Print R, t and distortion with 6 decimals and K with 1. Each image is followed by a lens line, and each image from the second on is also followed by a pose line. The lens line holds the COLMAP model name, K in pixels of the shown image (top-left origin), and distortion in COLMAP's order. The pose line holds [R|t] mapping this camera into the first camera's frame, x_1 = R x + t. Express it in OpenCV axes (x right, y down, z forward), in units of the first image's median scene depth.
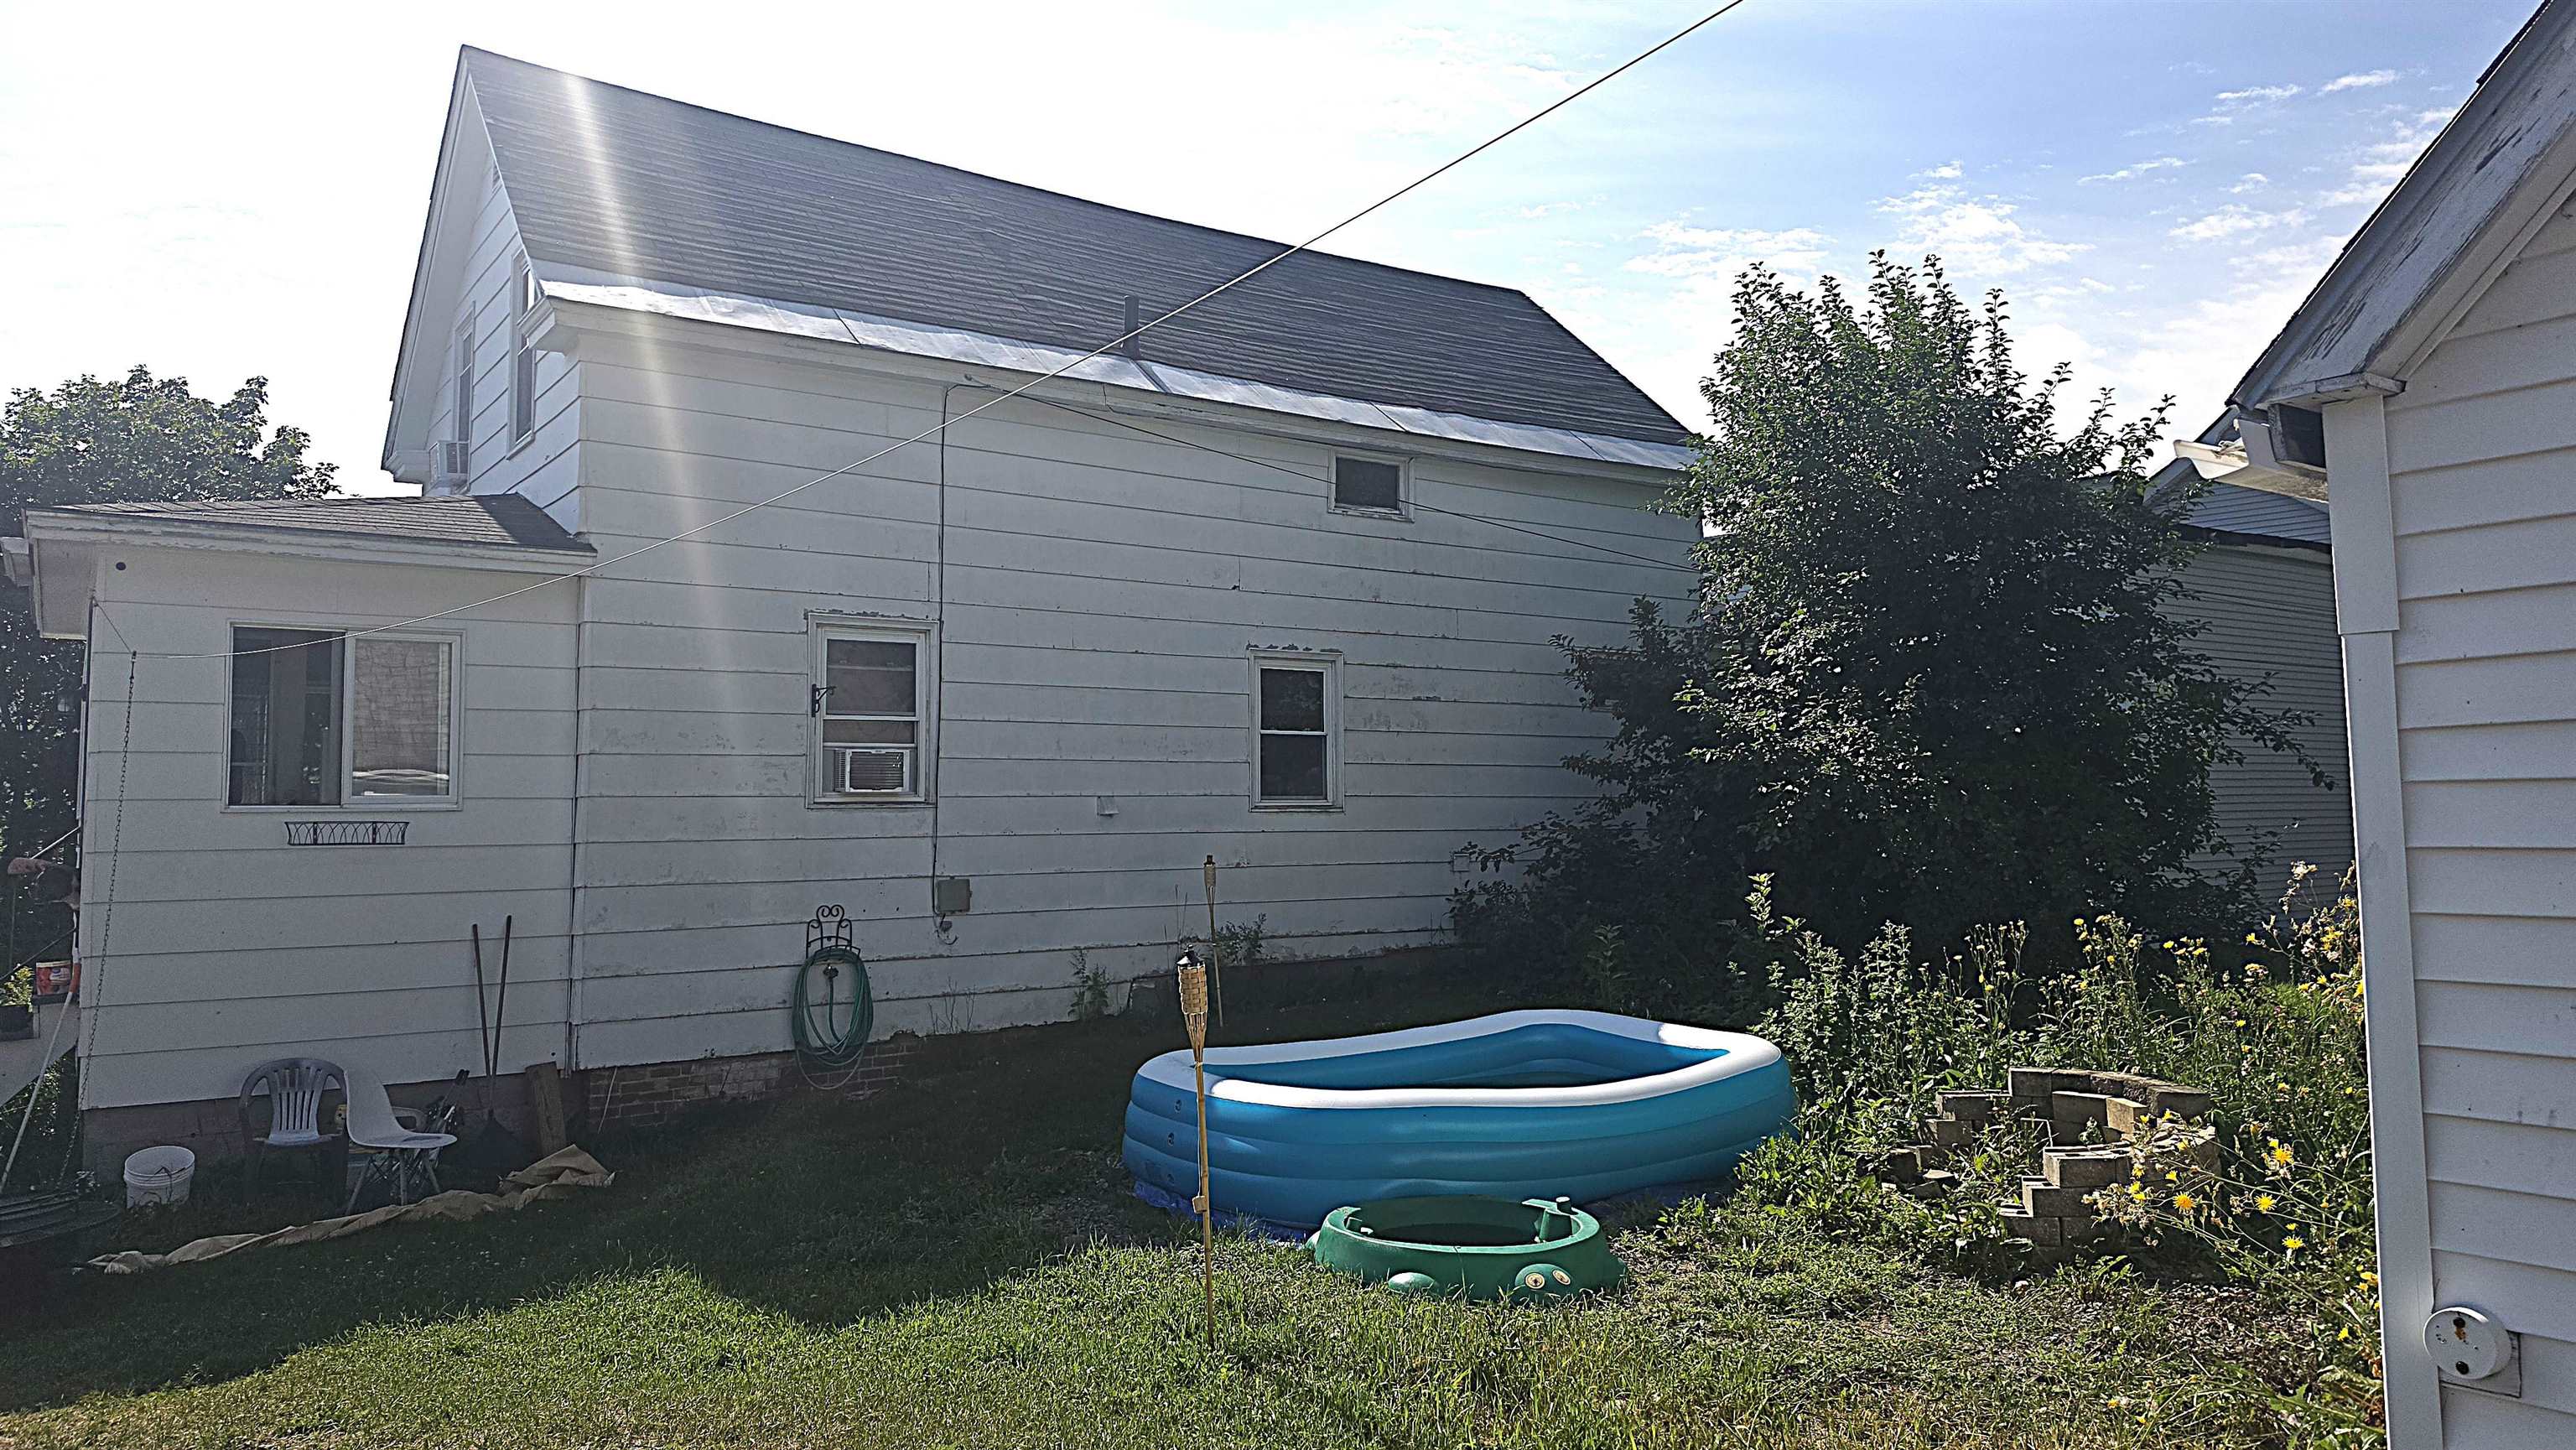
lens RADIAL K [[1780.5, 0, 1235.0], [0, 1780.5, 683.8], [0, 0, 1]] dist [0.121536, -0.187009]
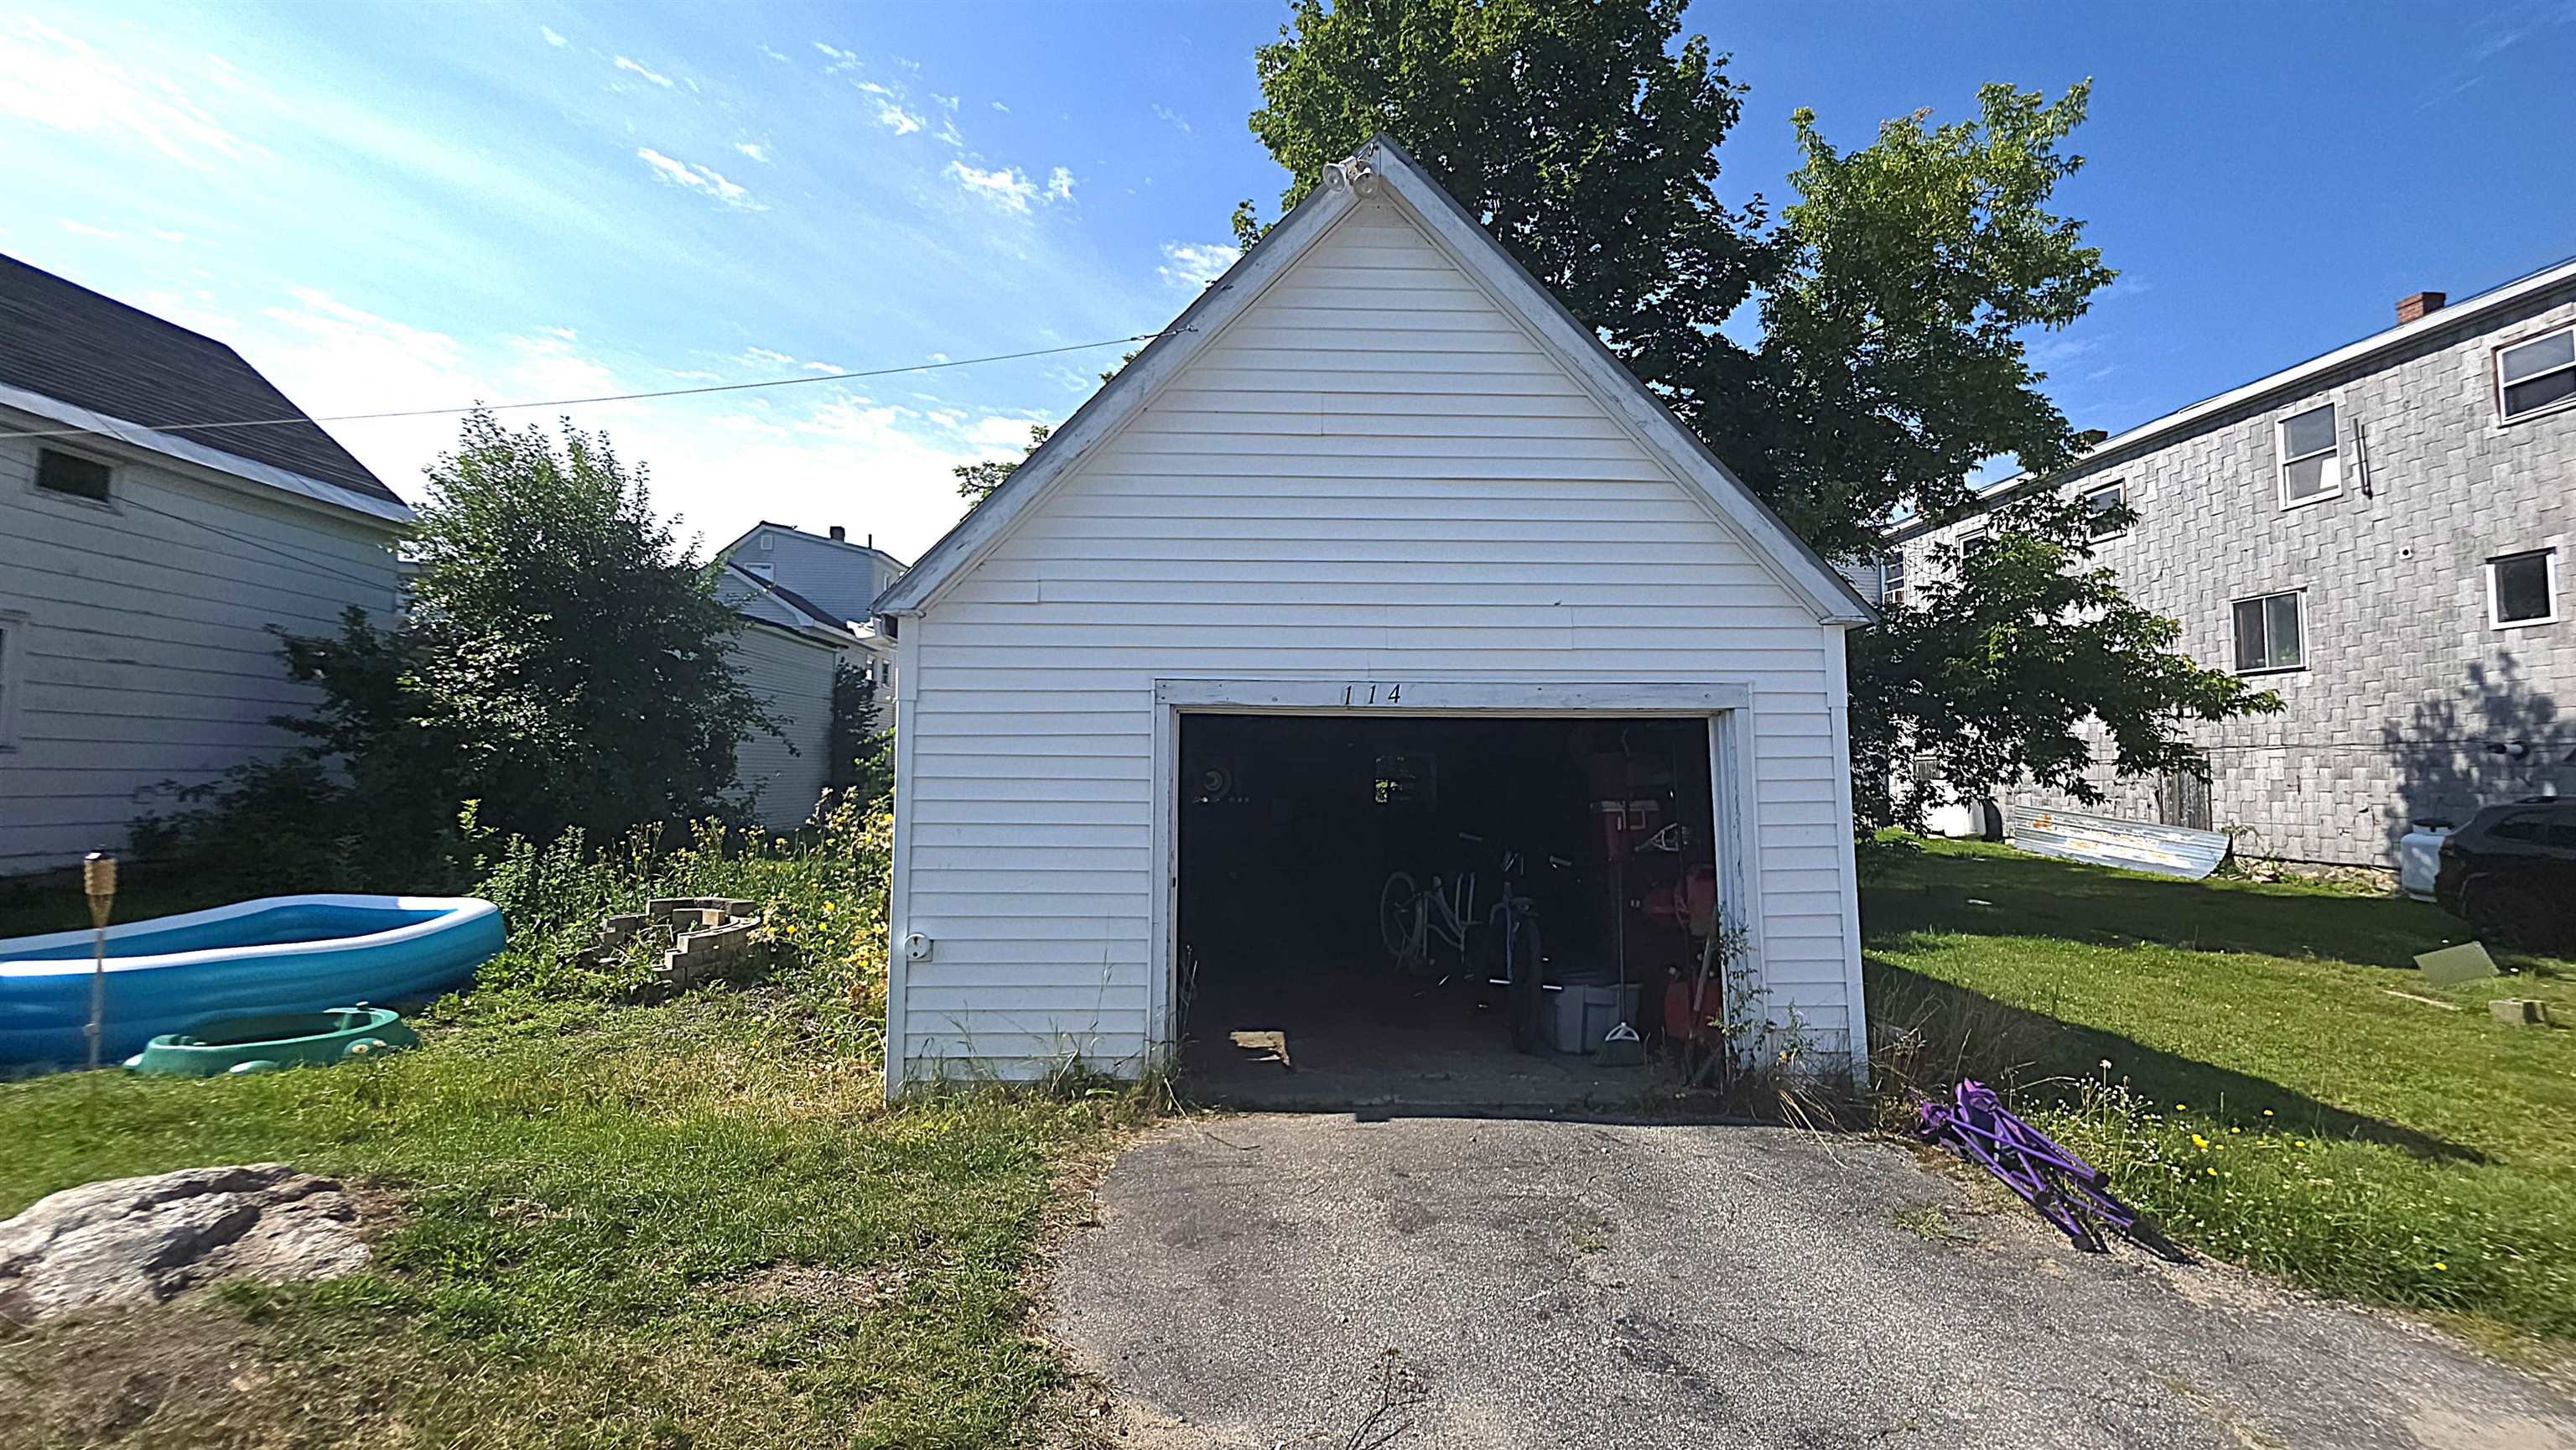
lens RADIAL K [[1042.6, 0, 1287.6], [0, 1042.6, 717.3], [0, 0, 1]] dist [0.014703, -0.010560]
pose [[0.535912, 0.063399, 0.841890, -0.084930], [-0.081478, 0.996406, -0.023169, -0.002466], [-0.840333, -0.056179, 0.539152, -0.074998]]
